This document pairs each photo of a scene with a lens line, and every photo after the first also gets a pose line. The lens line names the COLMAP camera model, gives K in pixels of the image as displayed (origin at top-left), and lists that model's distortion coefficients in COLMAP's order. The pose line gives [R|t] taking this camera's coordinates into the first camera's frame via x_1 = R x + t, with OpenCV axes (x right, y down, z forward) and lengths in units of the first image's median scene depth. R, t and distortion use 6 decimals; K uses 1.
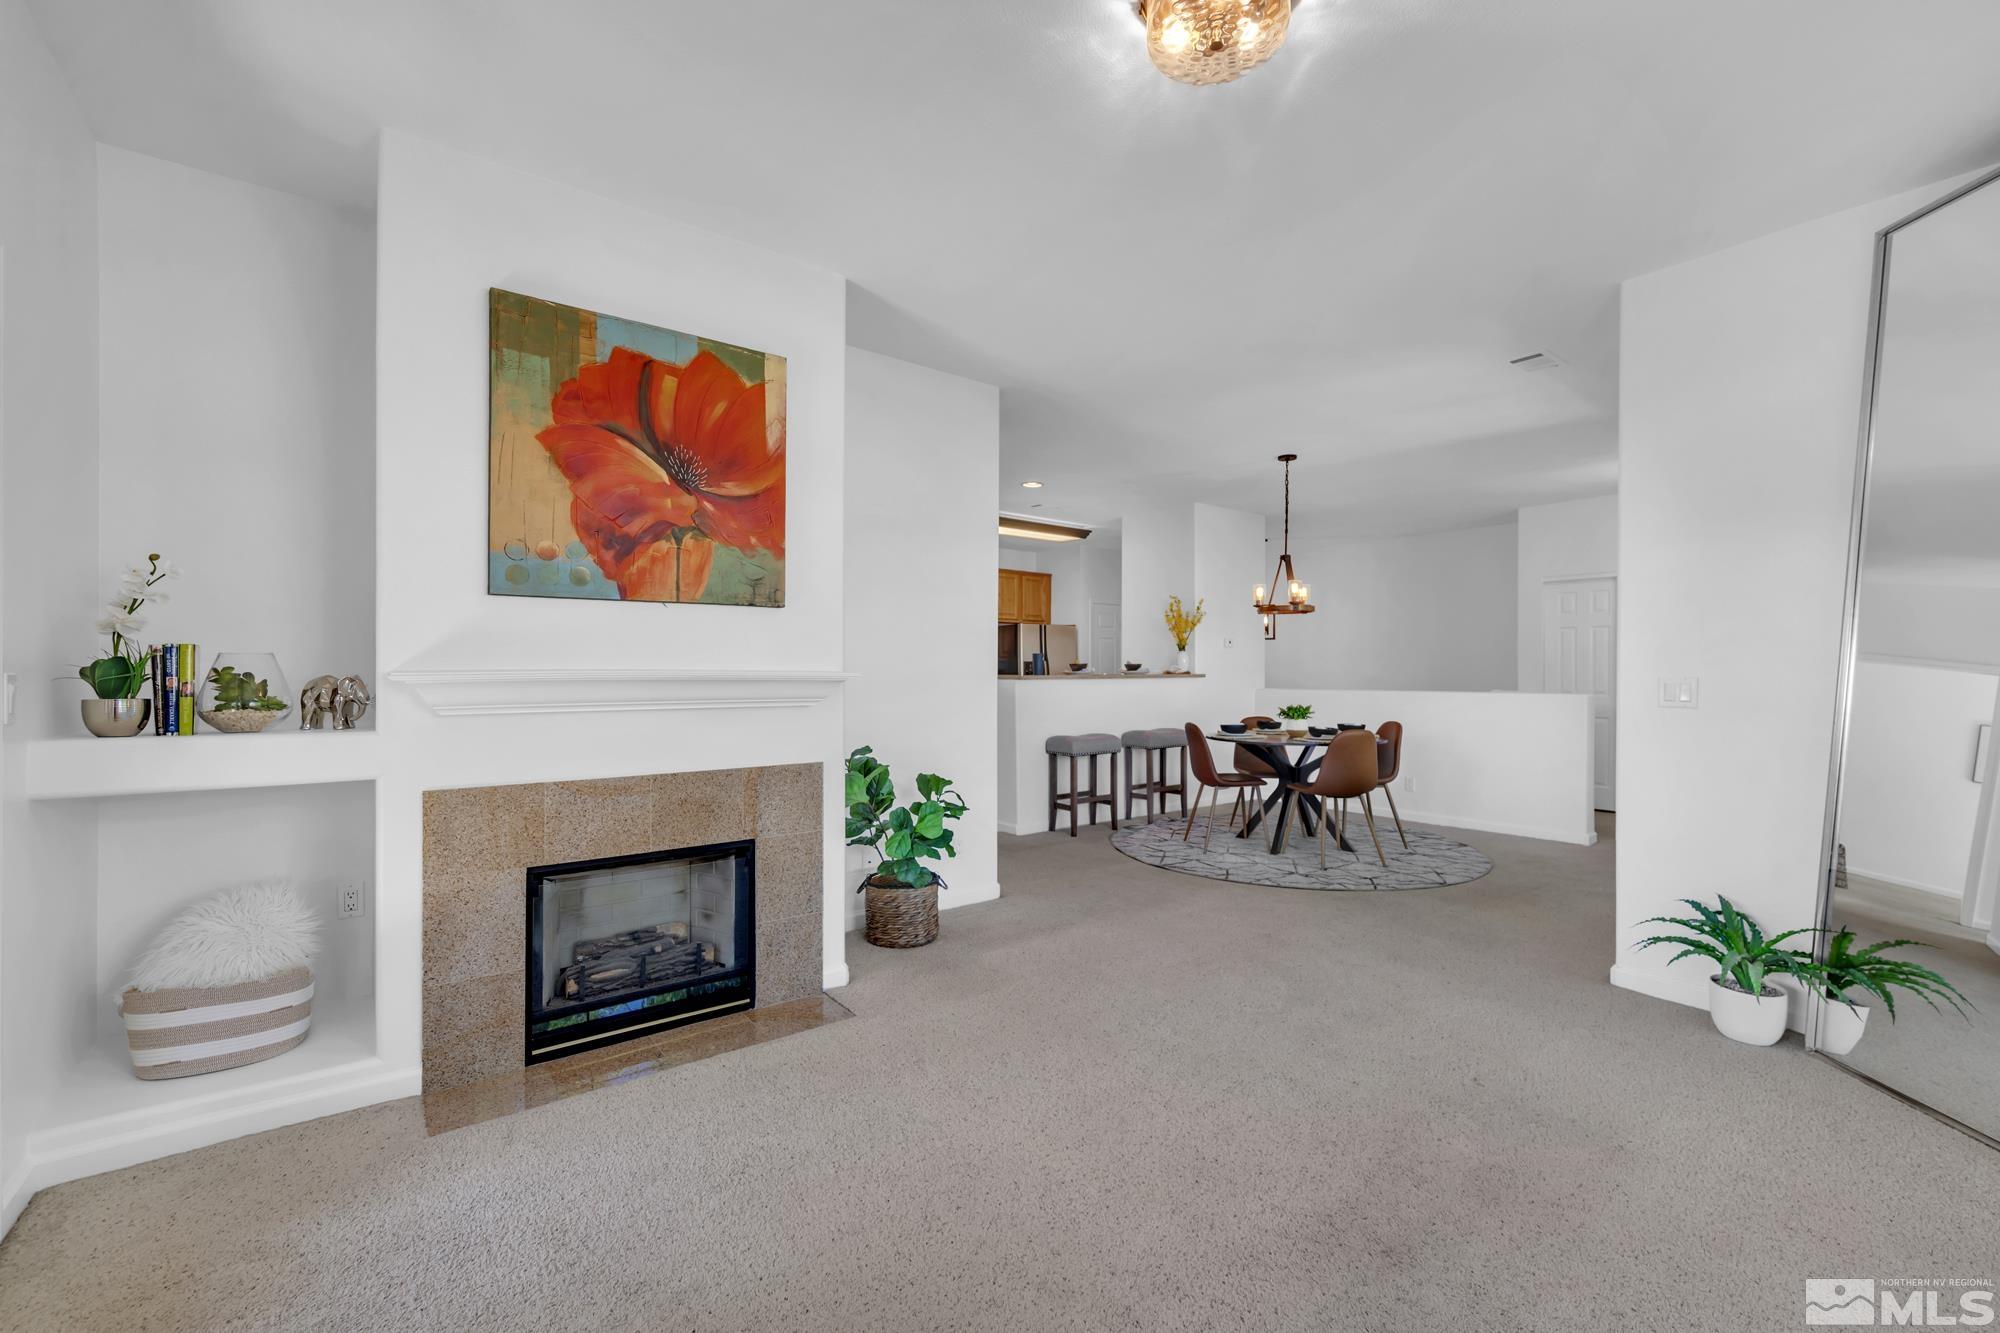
lens RADIAL K [[832.0, 0, 1022.5], [0, 832.0, 672.6], [0, 0, 1]] dist [0.002116, 0.000482]
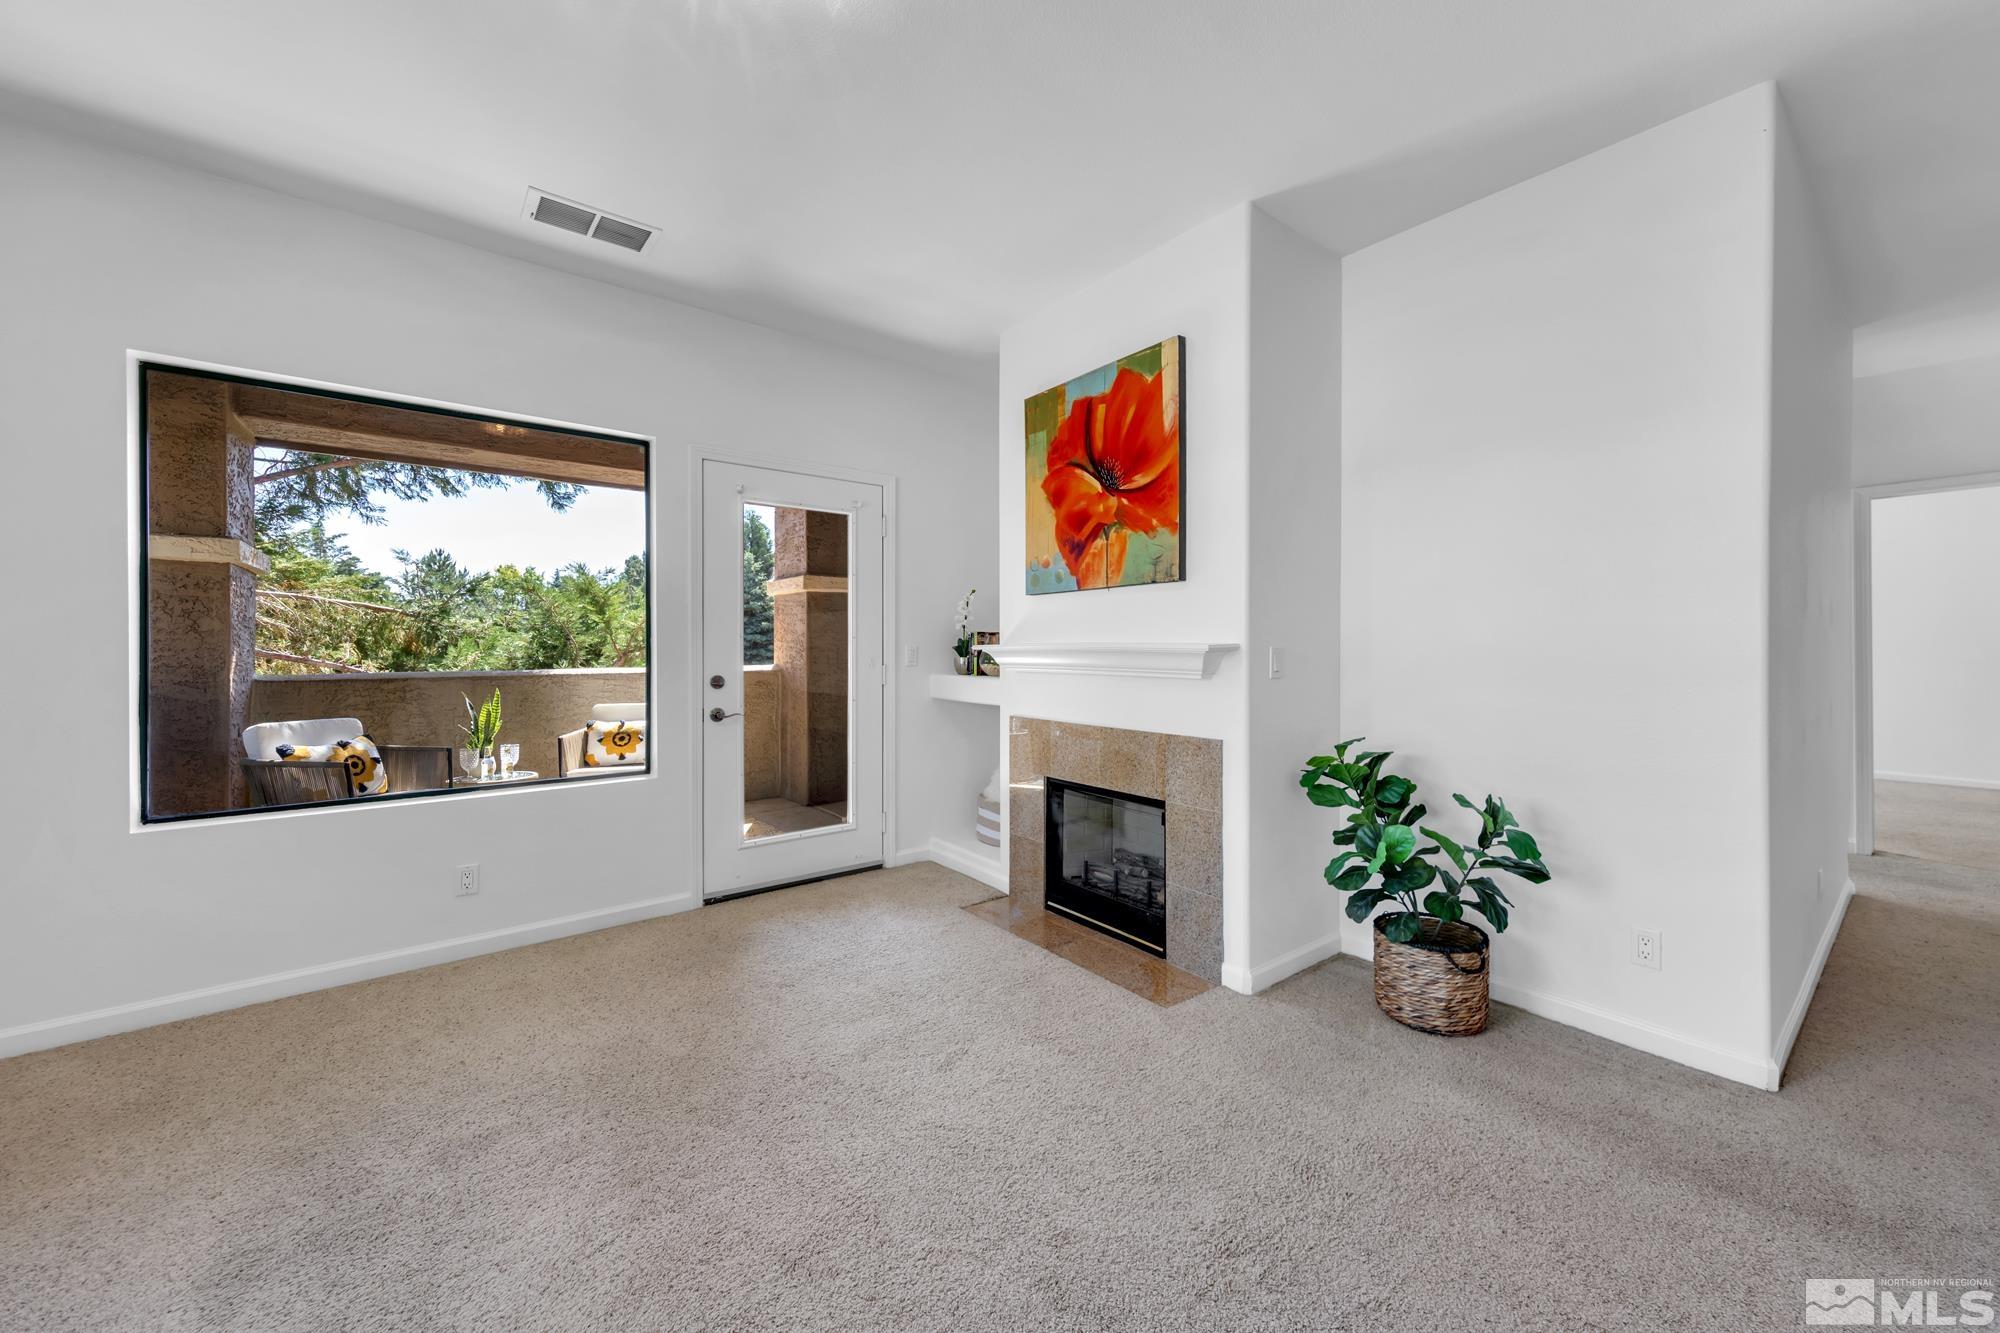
lens RADIAL K [[746.4, 0, 1023.4], [0, 746.4, 647.7], [0, 0, 1]] dist [0.003216, -0.000002]
pose [[0.009140, 0.001496, -0.999957, 0.540988], [-0.001468, 0.999998, 0.001482, 0.002155], [0.999957, 0.001454, 0.009143, 0.694001]]
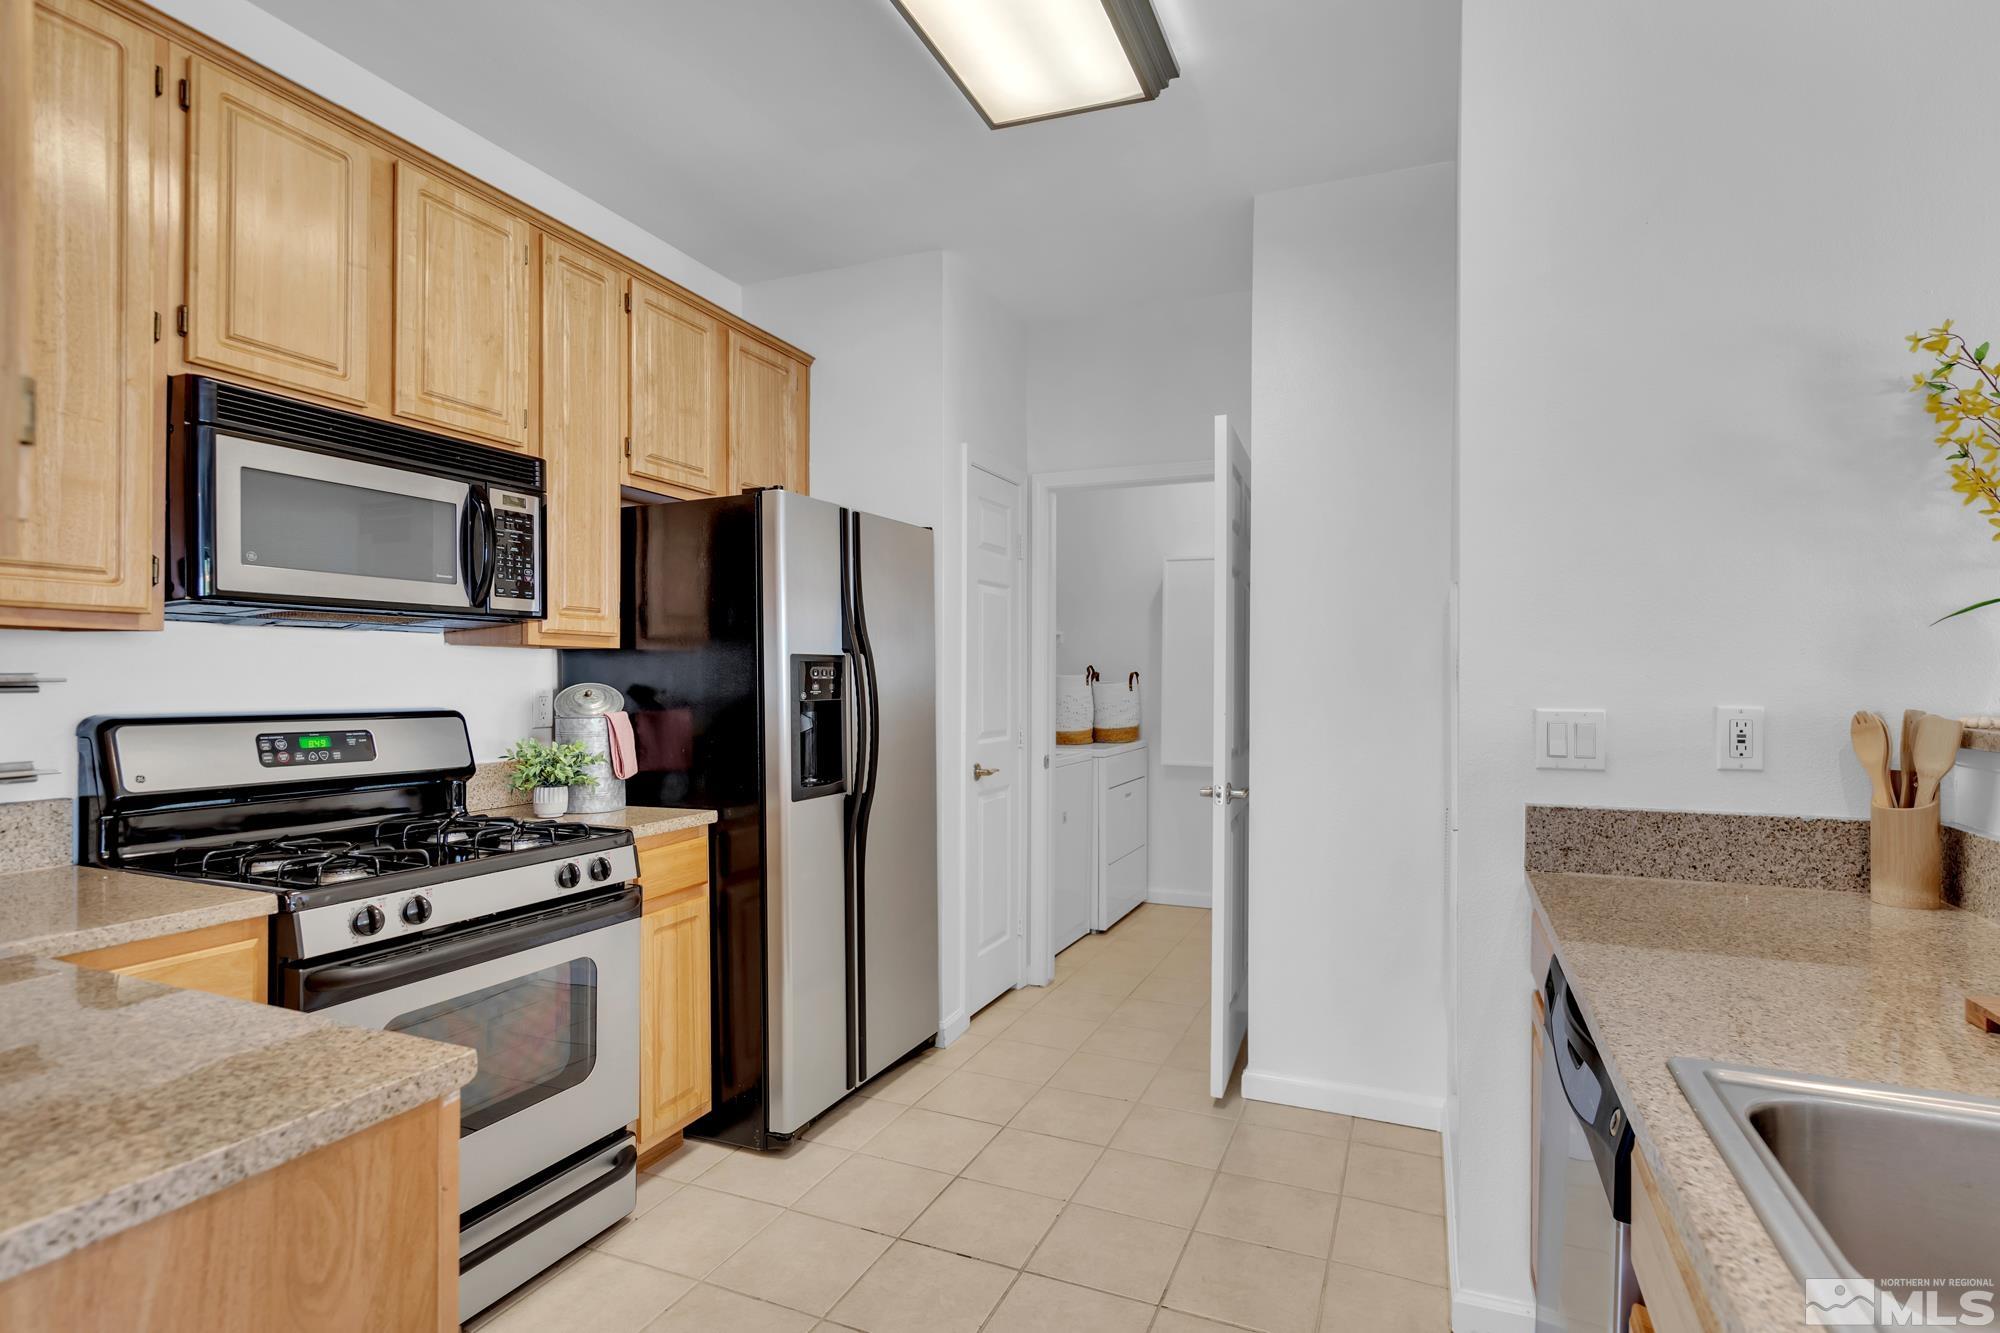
lens RADIAL K [[992.9, 0, 1000.0], [0, 992.9, 666.5], [0, 0, 1]] dist [0.001815, 0.000331]
pose [[0.883662, 0.005758, 0.468091, -0.208322], [-0.001556, 0.999955, -0.009363, -0.020961], [-0.468124, 0.007545, 0.883631, 1.995579]]
